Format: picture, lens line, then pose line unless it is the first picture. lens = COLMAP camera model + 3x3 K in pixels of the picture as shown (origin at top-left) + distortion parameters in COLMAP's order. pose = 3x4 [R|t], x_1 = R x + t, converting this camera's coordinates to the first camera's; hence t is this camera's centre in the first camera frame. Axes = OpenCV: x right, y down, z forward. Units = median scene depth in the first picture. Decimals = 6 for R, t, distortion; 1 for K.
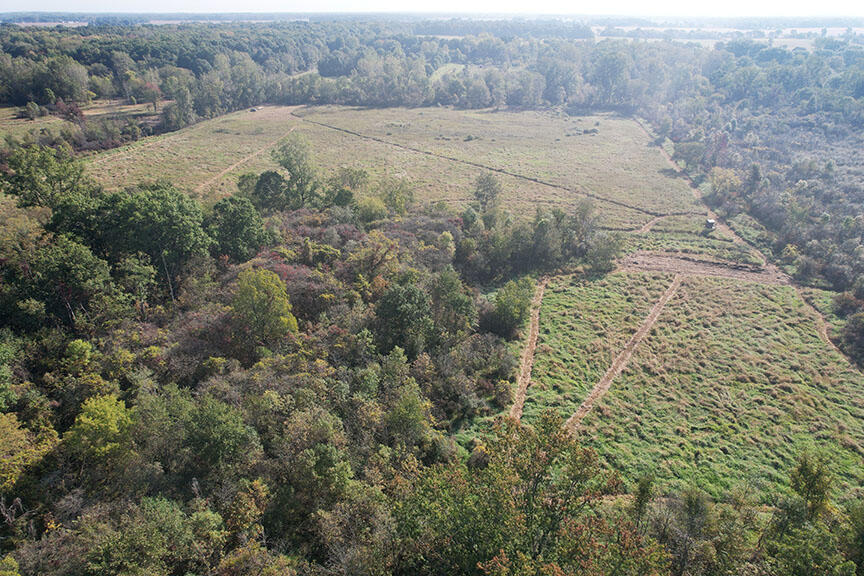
lens RADIAL K [[543.8, 0, 432.0], [0, 543.8, 288.0], [0, 0, 1]] dist [-0.071207, 0.065389]
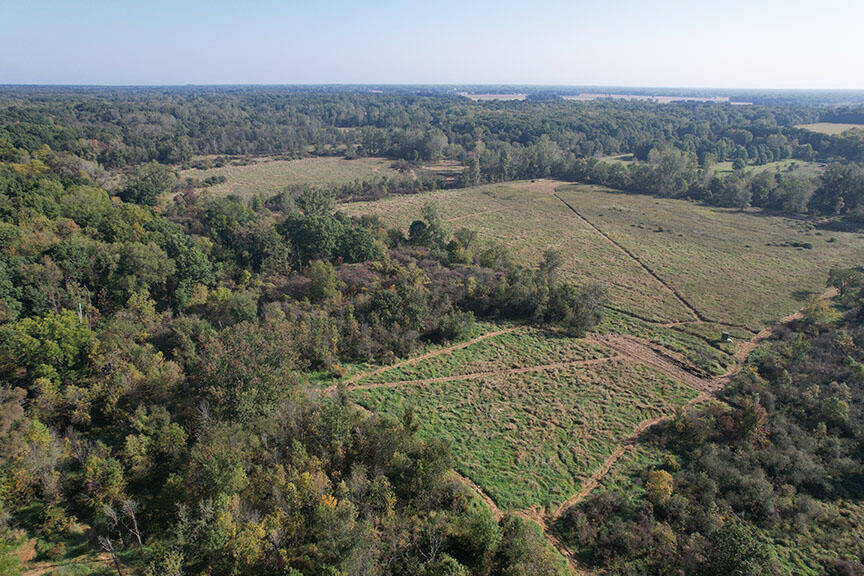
lens RADIAL K [[543.8, 0, 432.0], [0, 543.8, 288.0], [0, 0, 1]] dist [-0.071207, 0.065389]
pose [[0.758133, 0.233089, -0.609019, 0.728555], [-0.303011, 0.952905, -0.012496, -0.021703], [0.577425, 0.194013, 0.793057, -0.185899]]
